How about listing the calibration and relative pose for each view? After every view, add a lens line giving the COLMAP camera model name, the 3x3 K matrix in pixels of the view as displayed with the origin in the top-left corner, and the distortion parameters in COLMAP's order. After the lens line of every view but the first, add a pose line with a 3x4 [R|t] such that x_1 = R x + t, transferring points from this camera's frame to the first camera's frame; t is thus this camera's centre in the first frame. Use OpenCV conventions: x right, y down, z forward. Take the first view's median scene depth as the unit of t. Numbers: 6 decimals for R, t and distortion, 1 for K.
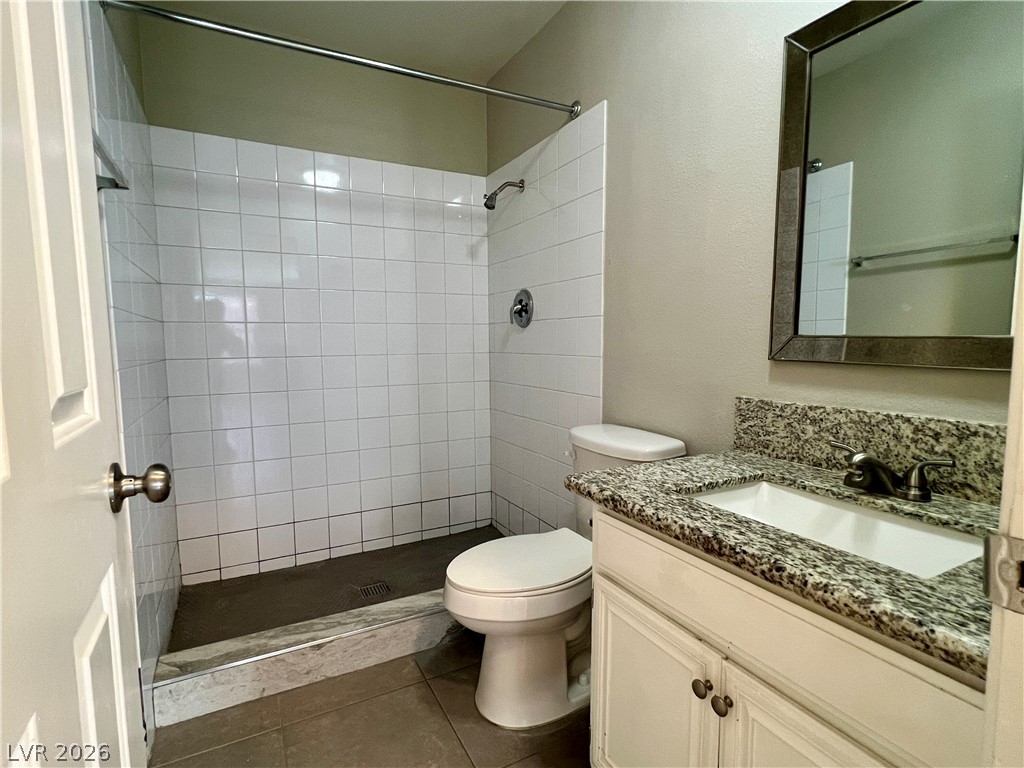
lens RADIAL K [[517.6, 0, 516.5], [0, 517.6, 385.8], [0, 0, 1]] dist [0.001785, 0.000559]
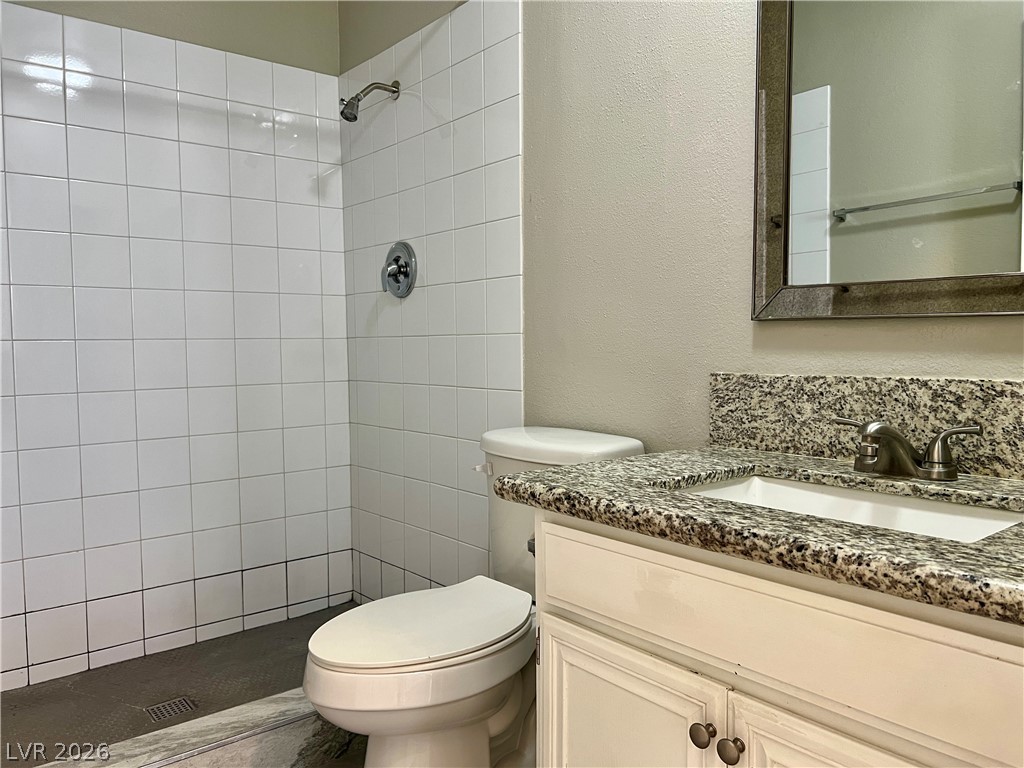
lens RADIAL K [[773.3, 0, 513.6], [0, 773.3, 385.7], [0, 0, 1]] dist [0.045327, -0.055763]
pose [[0.980771, -0.015231, 0.194568, -0.092742], [0.023065, 0.999009, -0.038063, 0.099996], [-0.193795, 0.041819, 0.980150, -0.045059]]
